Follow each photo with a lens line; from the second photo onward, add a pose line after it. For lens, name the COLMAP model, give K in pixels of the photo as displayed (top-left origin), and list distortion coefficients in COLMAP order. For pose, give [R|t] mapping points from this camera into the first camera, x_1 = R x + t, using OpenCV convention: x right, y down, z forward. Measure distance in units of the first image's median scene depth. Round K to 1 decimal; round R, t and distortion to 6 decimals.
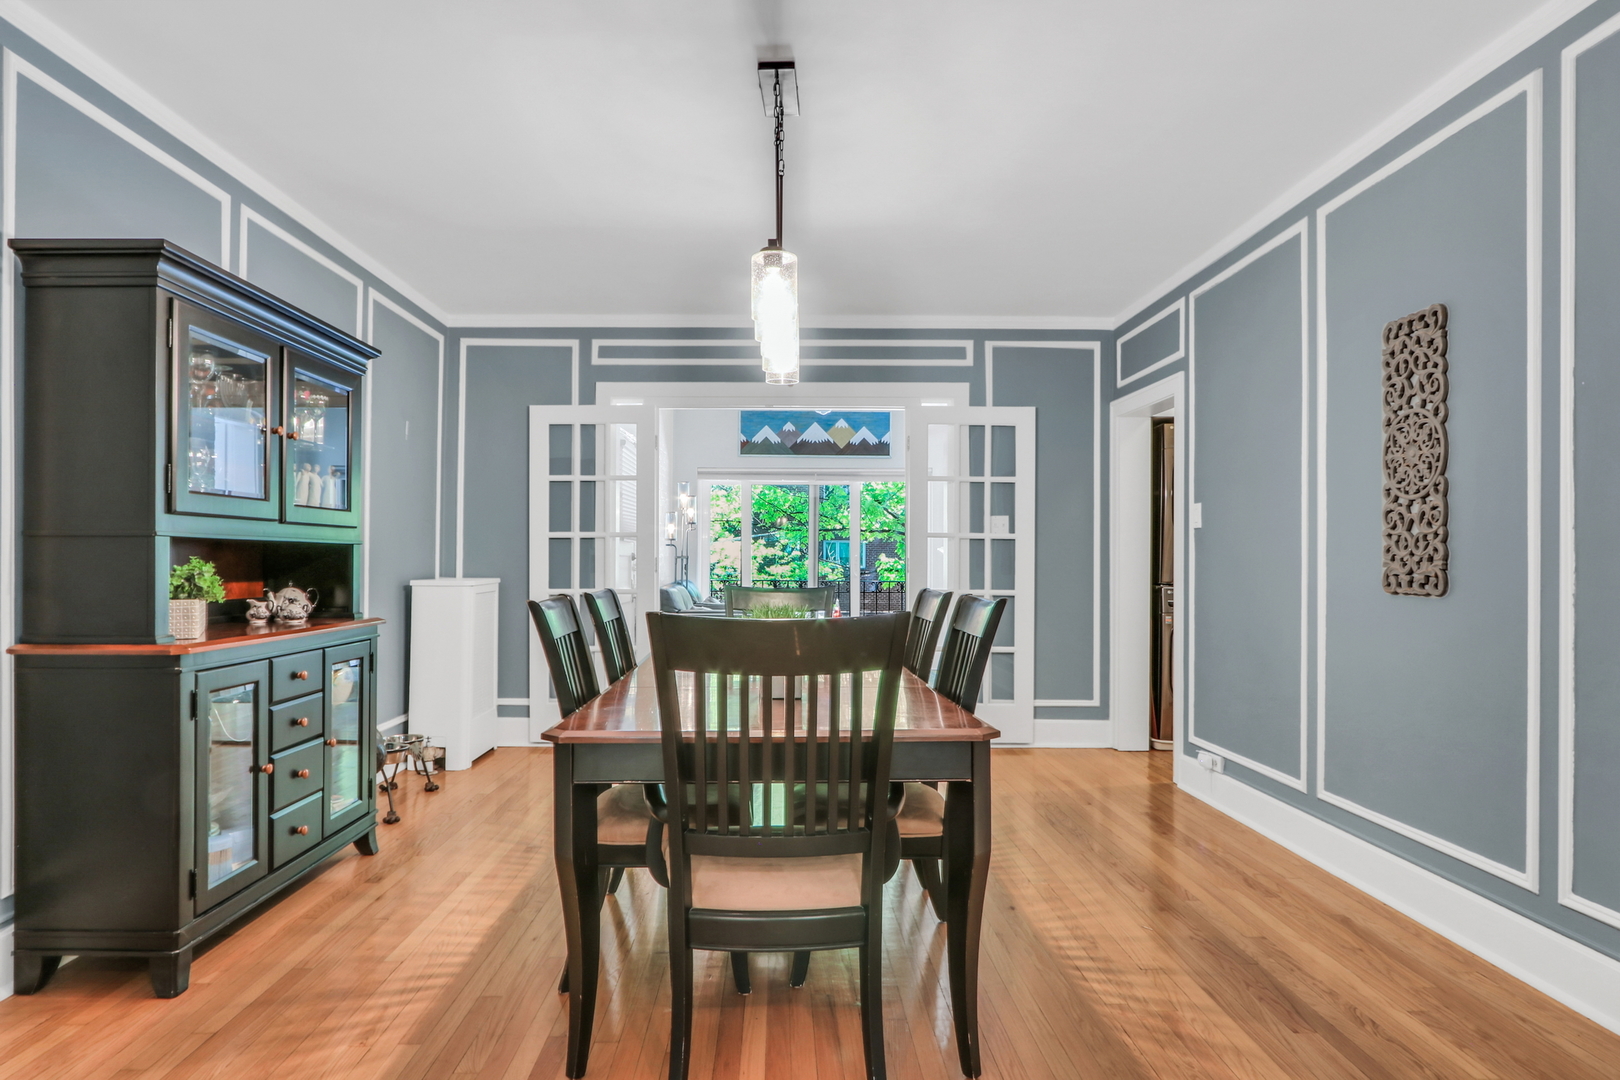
lens RADIAL K [[962.1, 0, 805.7], [0, 962.1, 549.8], [0, 0, 1]] dist [-0.000056, -0.000039]
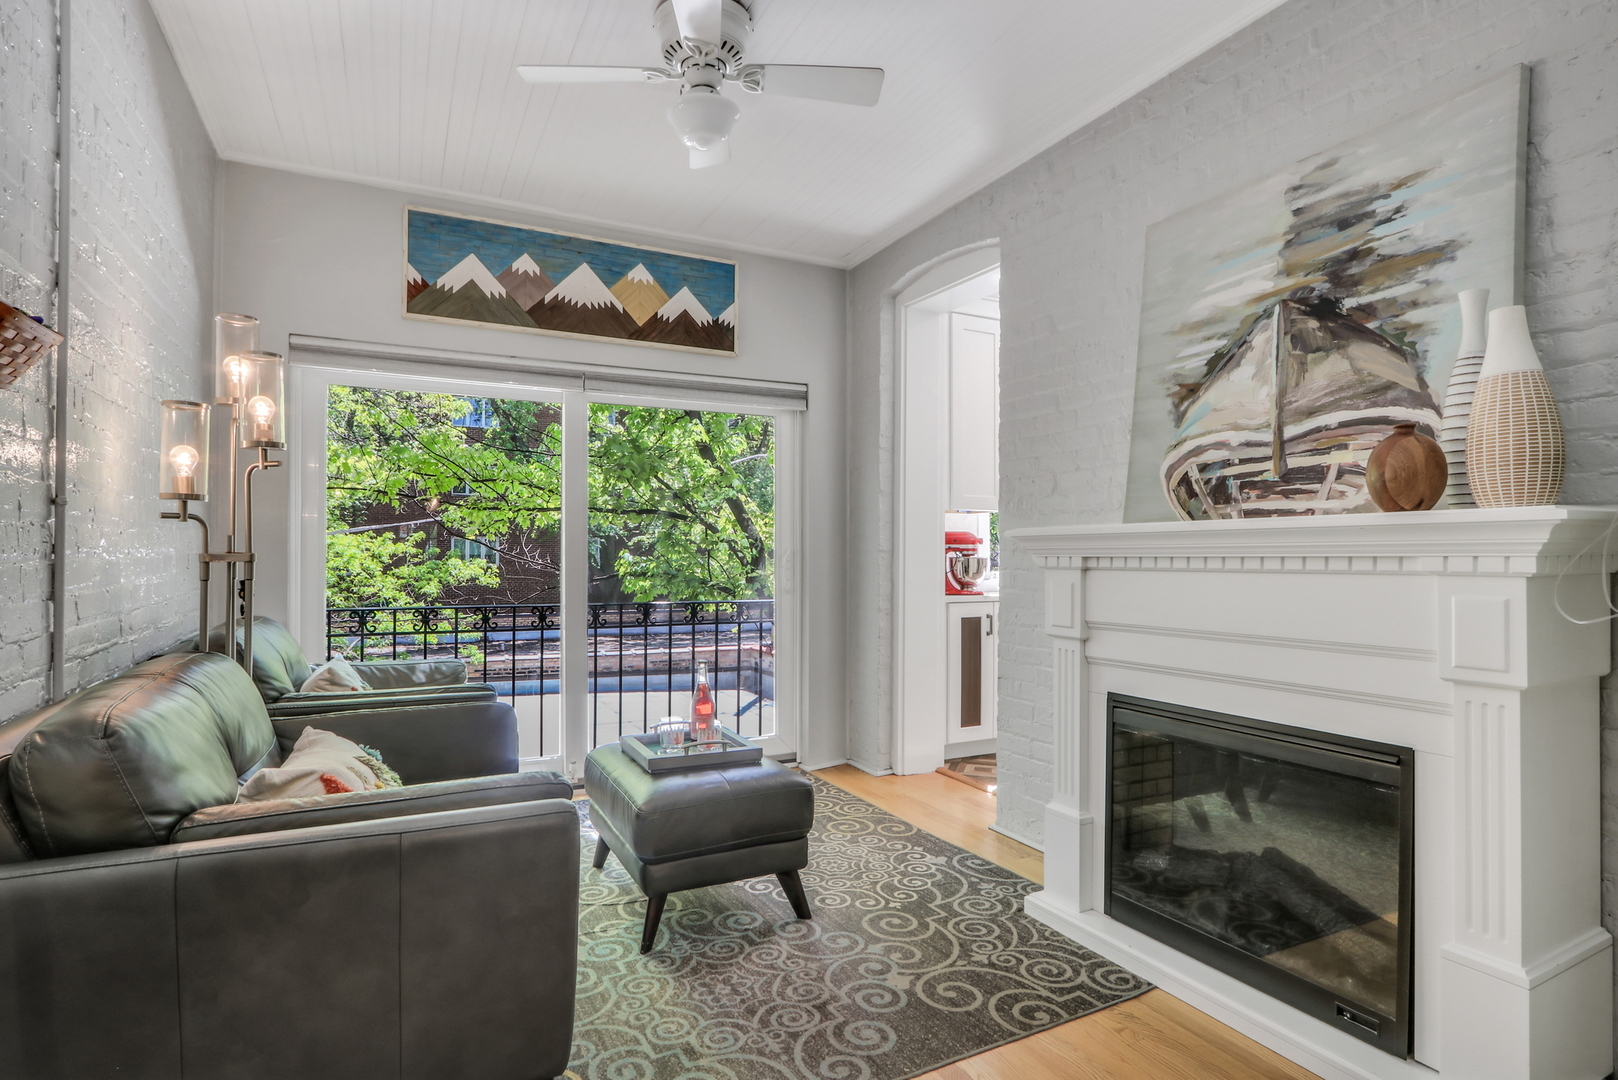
lens RADIAL K [[826.4, 0, 787.1], [0, 826.4, 549.9], [0, 0, 1]] dist [-0.006108, -0.001121]
pose [[0.909893, -0.000930, 0.414841, -0.065946], [-0.000057, 0.999997, 0.002367, 0.004427], [-0.414843, -0.002177, 0.909891, 0.598462]]
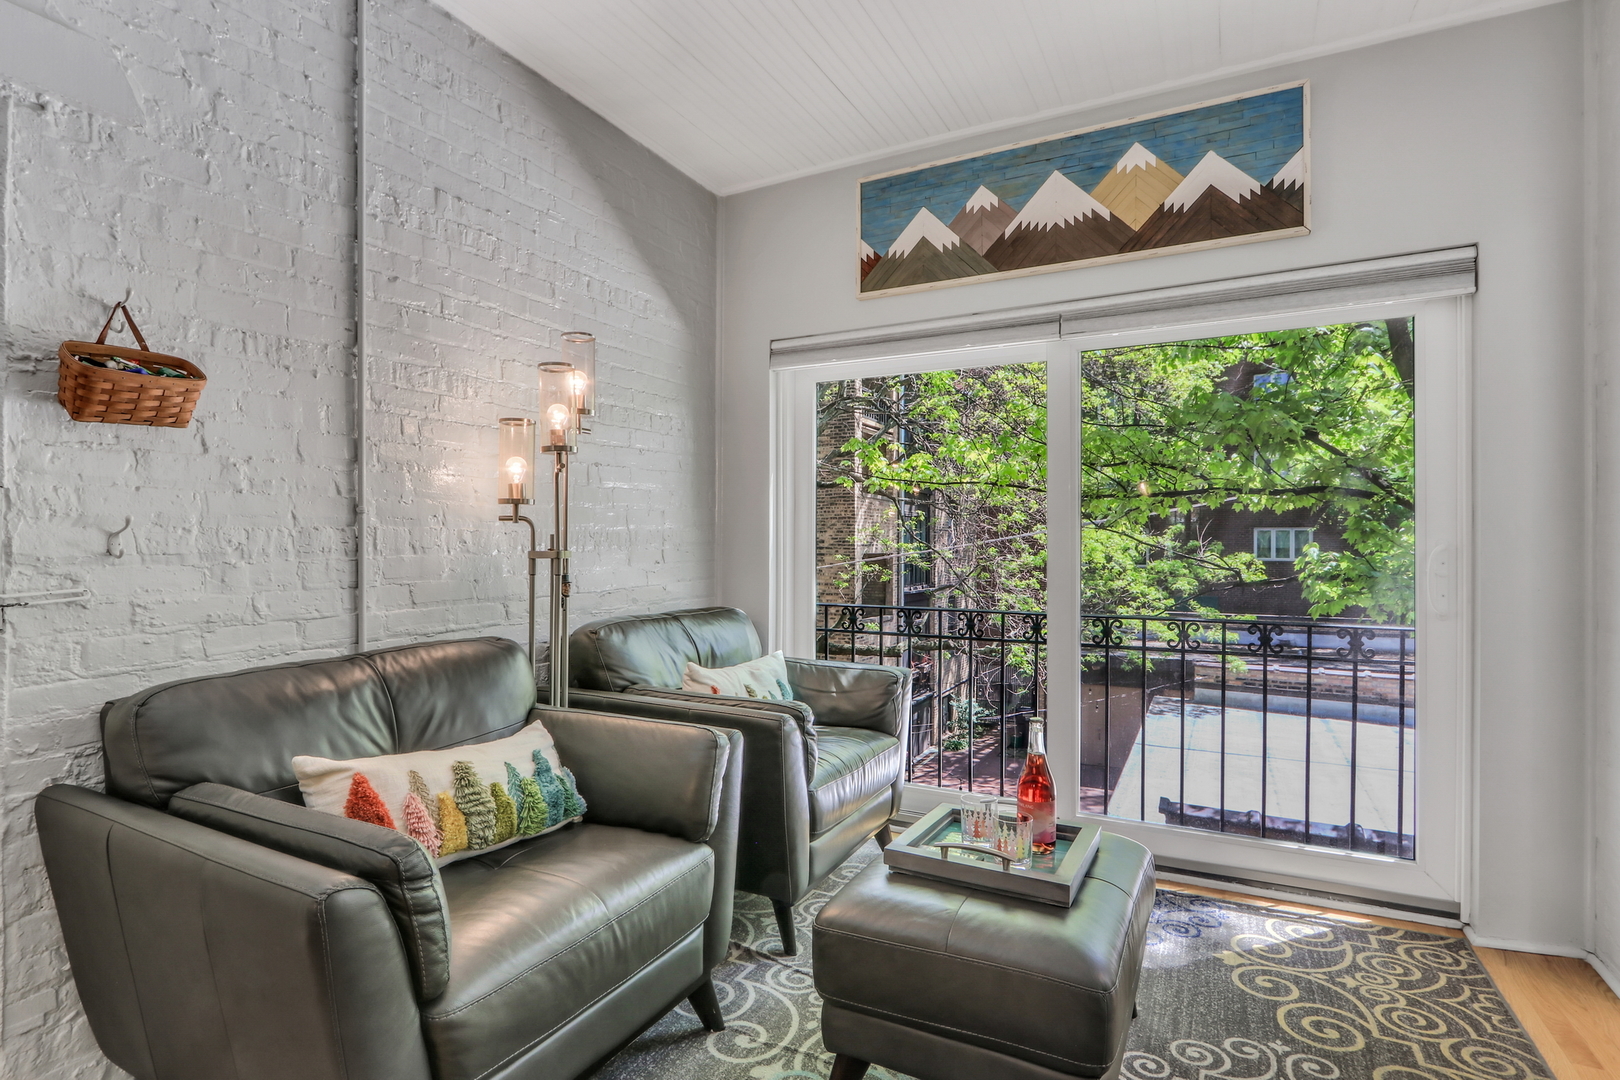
lens RADIAL K [[827.4, 0, 780.1], [0, 827.4, 541.6], [0, 0, 1]] dist [-0.006108, -0.001121]
pose [[0.866043, -0.006594, -0.499925, 0.073101], [0.006520, 0.999977, -0.001896, 0.004119], [0.499926, -0.001617, 0.866066, 0.685105]]
